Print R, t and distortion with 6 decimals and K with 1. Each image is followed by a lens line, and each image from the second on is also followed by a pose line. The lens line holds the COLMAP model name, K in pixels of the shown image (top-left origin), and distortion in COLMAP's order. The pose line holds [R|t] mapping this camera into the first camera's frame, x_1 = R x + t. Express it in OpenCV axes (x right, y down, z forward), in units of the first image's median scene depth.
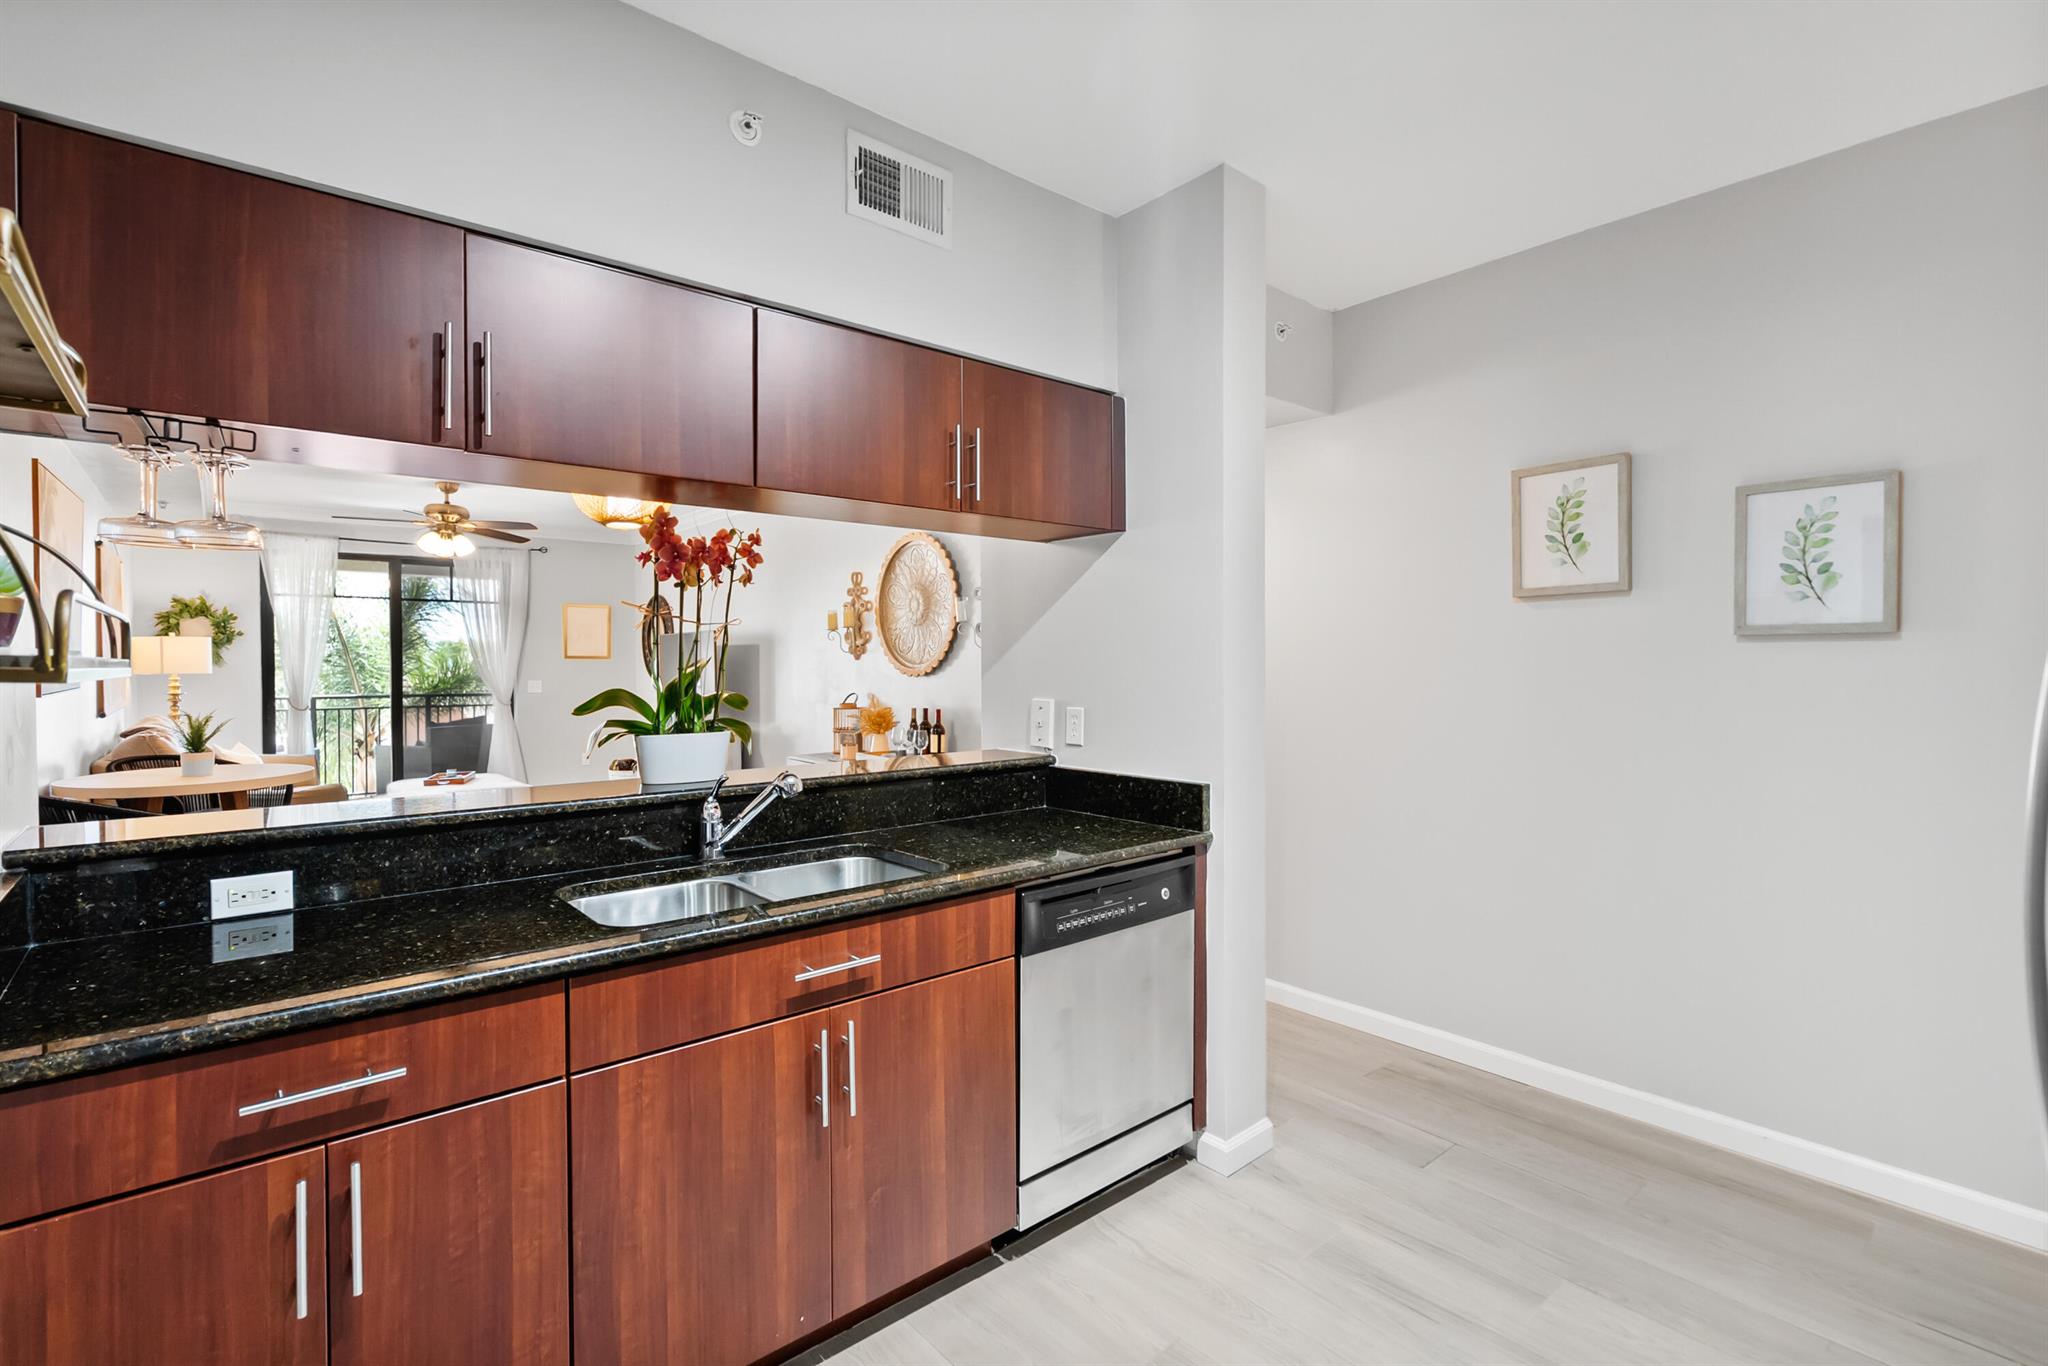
lens RADIAL K [[940.9, 0, 1021.8], [0, 940.9, 677.7], [0, 0, 1]] dist [-0.003686, 0.000184]
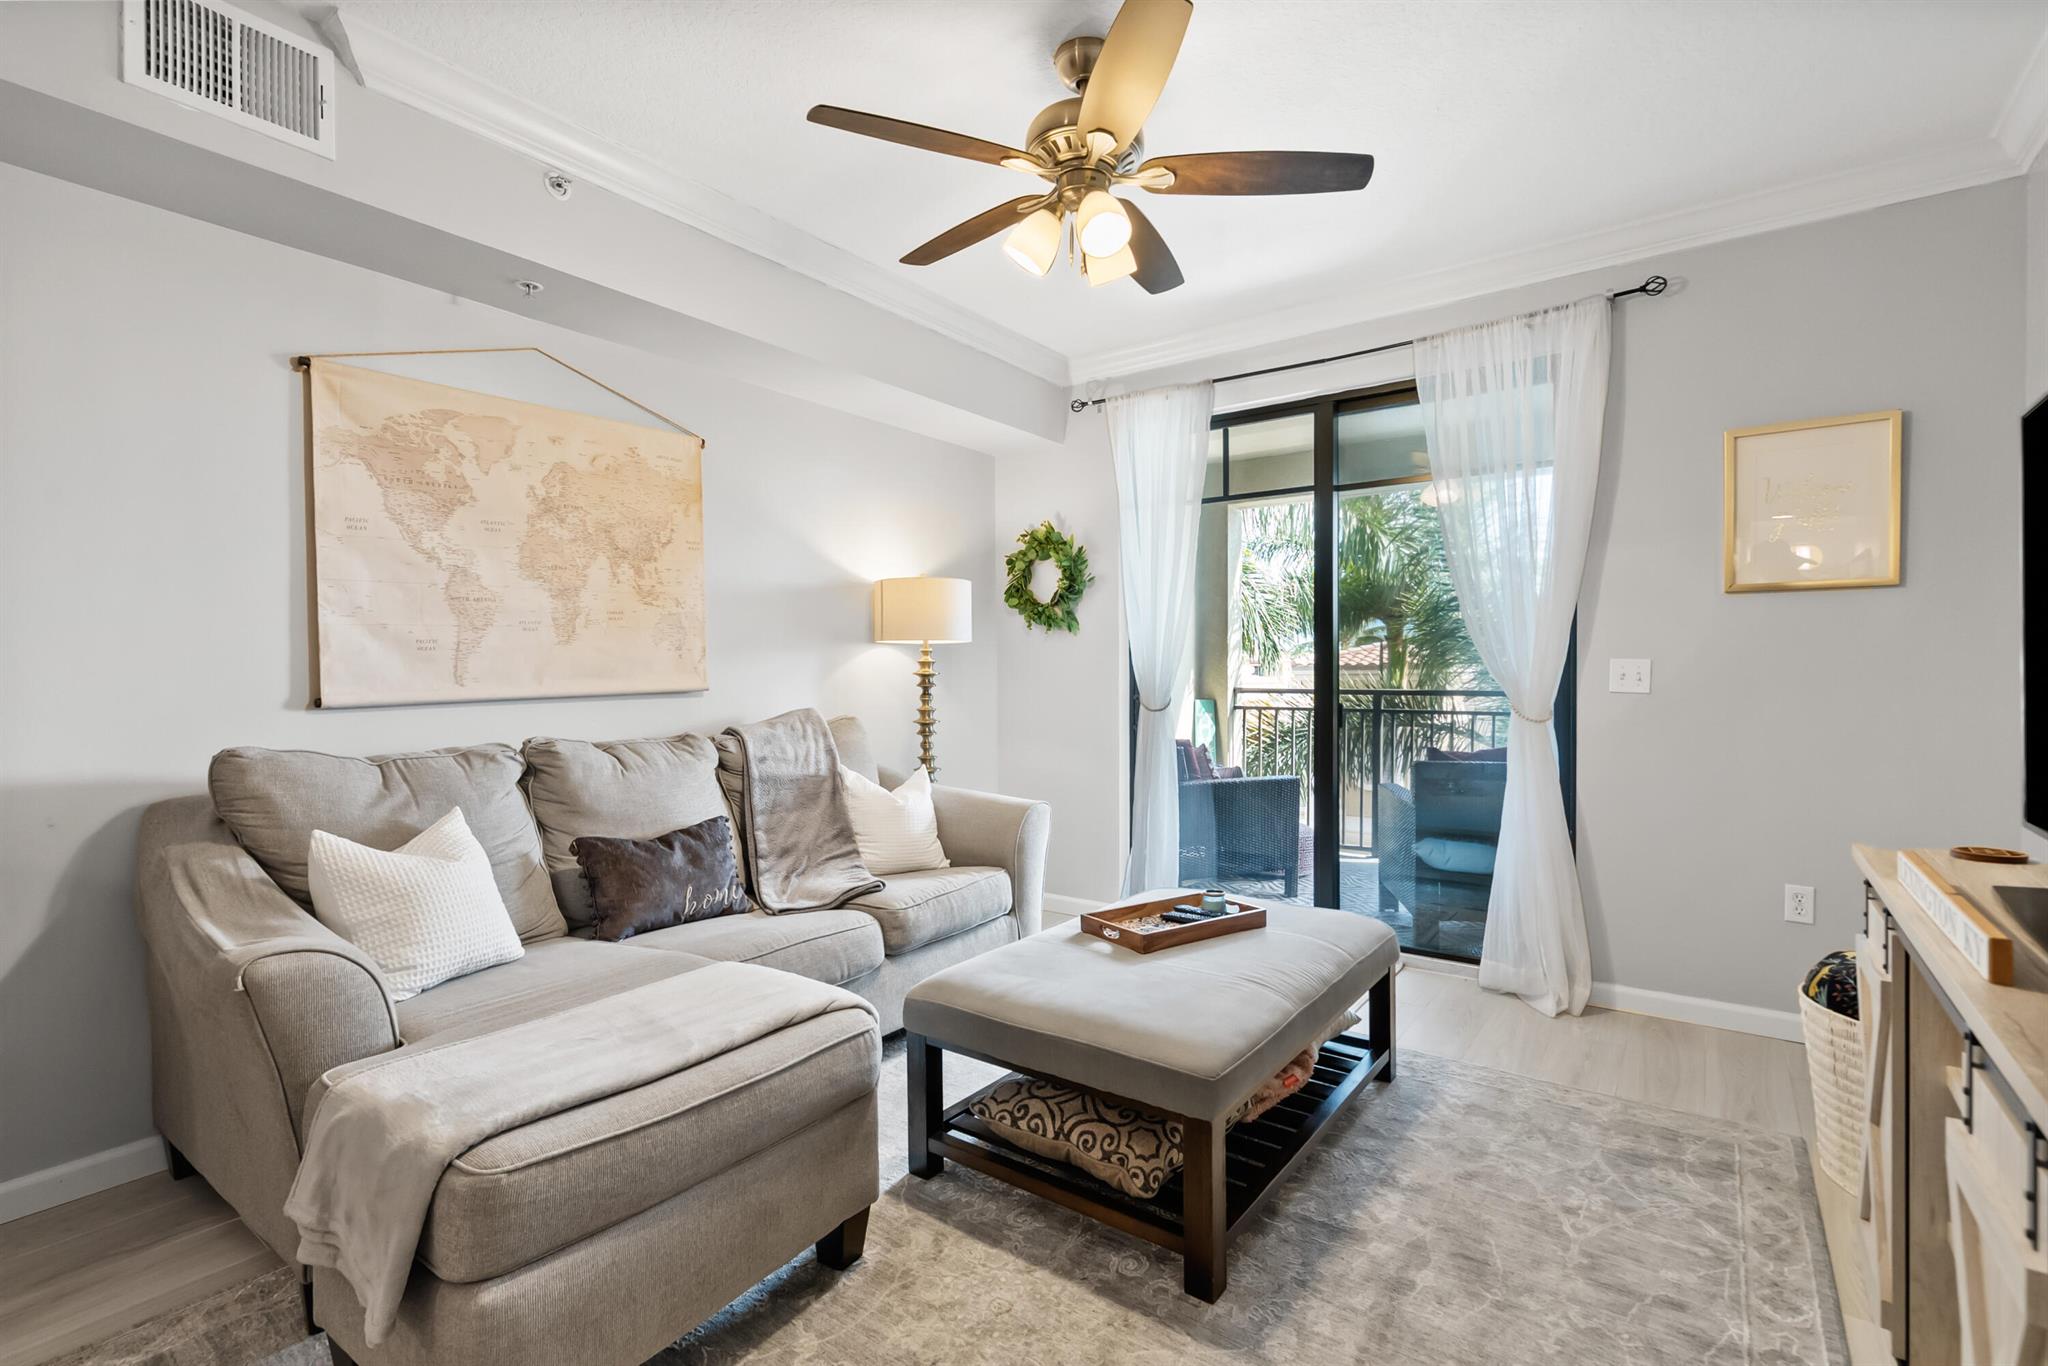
lens RADIAL K [[932.4, 0, 1024.0], [0, 932.4, 683.0], [0, 0, 1]] dist [-0.003612, -0.000043]
pose [[0.227397, 0.015912, -0.973672, -0.271692], [-0.010741, 0.999847, 0.013831, 0.012162], [0.973743, 0.007313, 0.227533, 0.848751]]
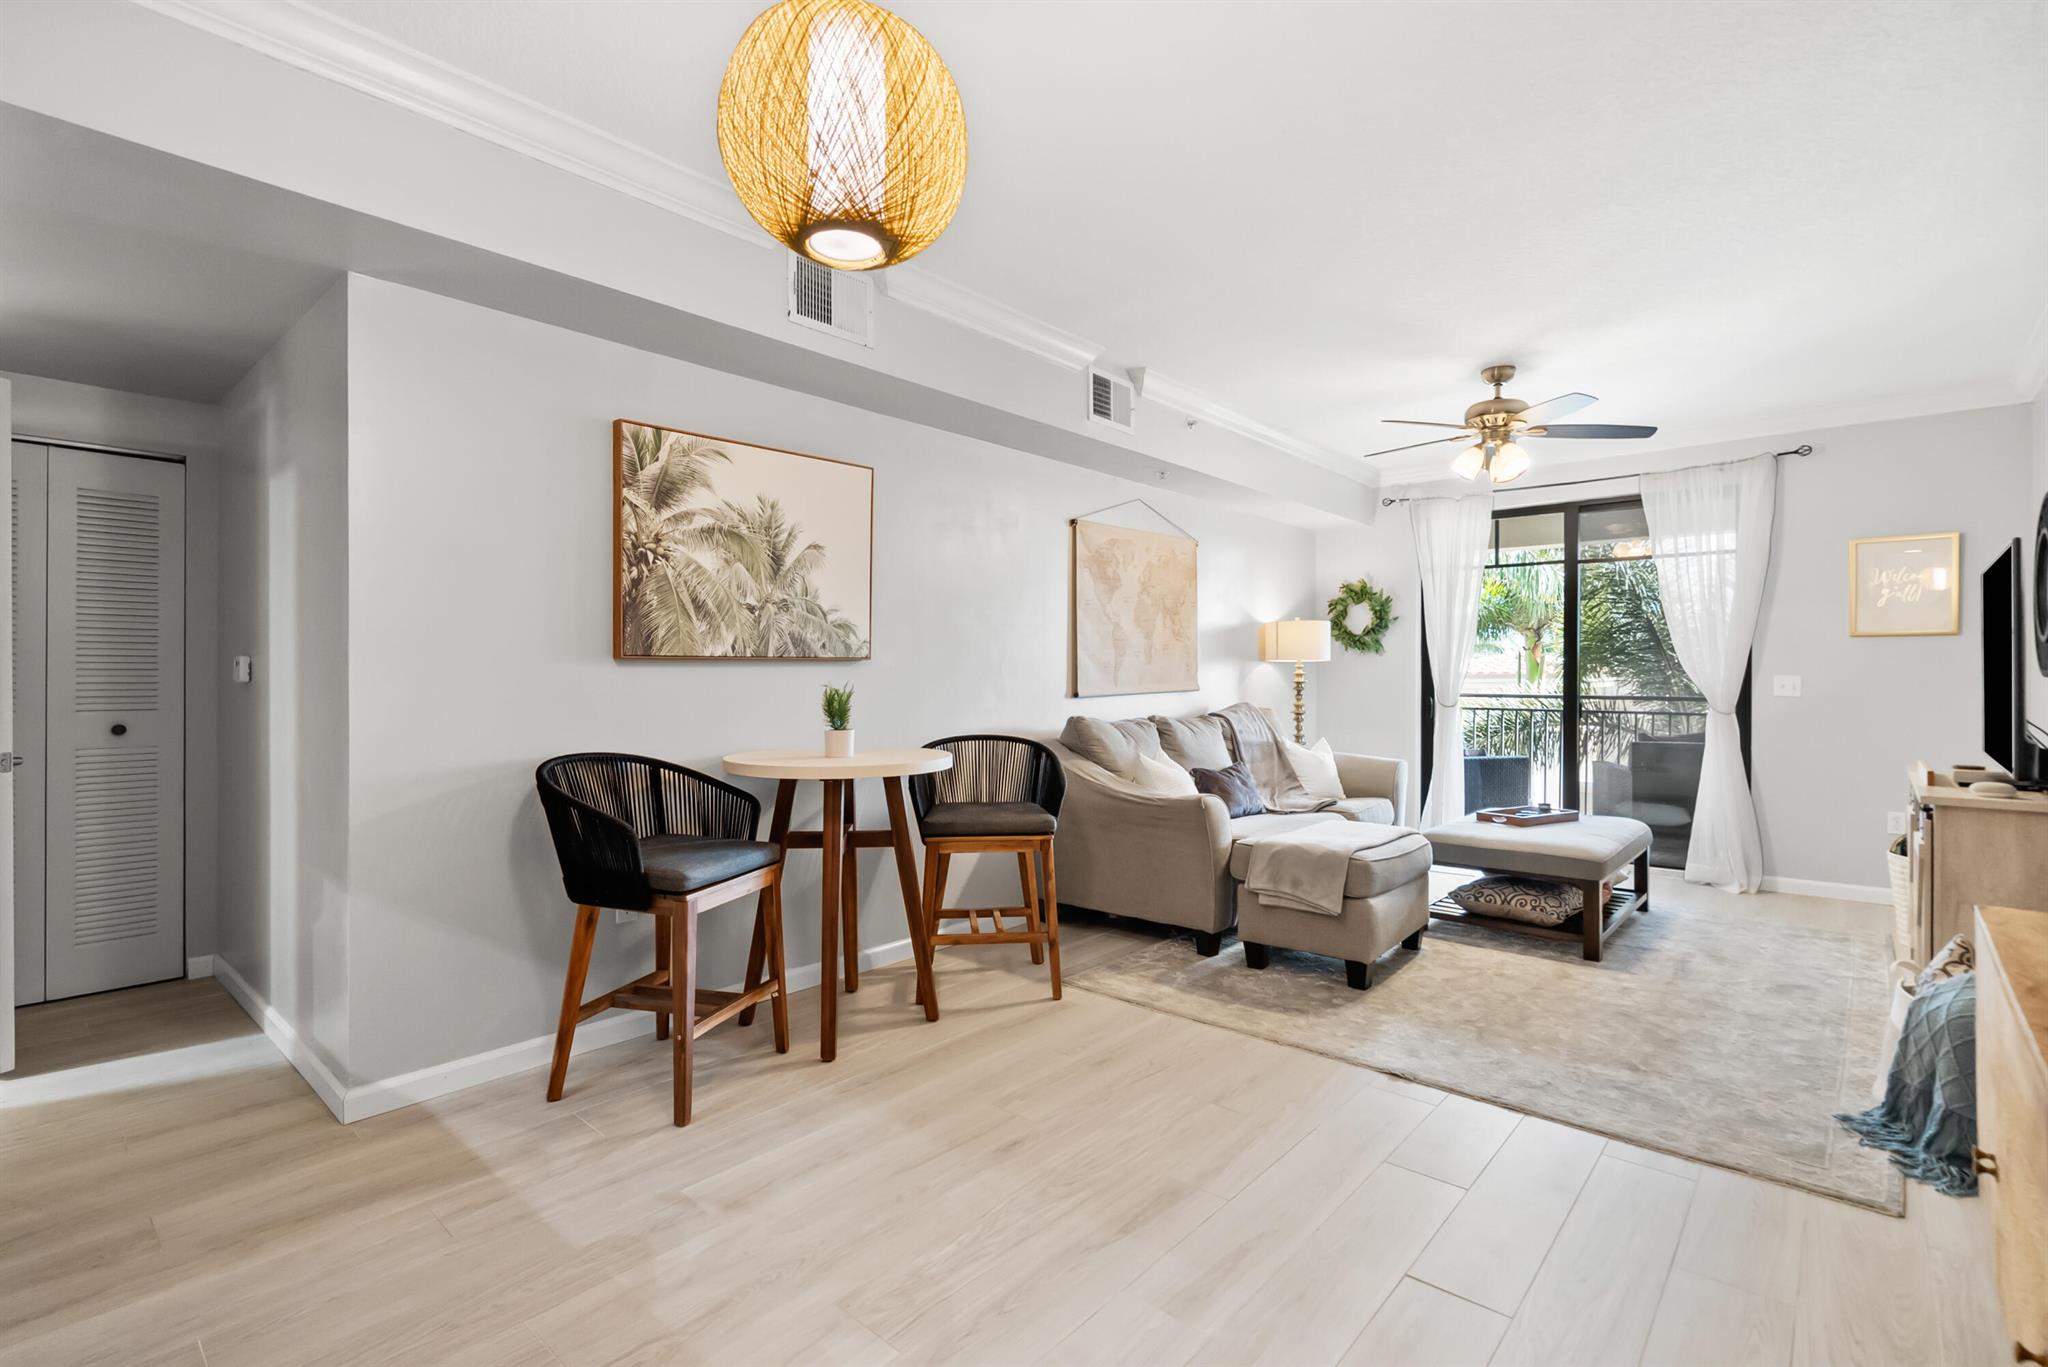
lens RADIAL K [[940.9, 0, 1021.8], [0, 940.9, 678.2], [0, 0, 1]] dist [-0.003686, 0.000184]
pose [[0.137246, 0.006342, -0.990517, 0.000094], [-0.017153, 0.999845, 0.004025, 0.013039], [0.990388, 0.016438, 0.137333, 0.544191]]
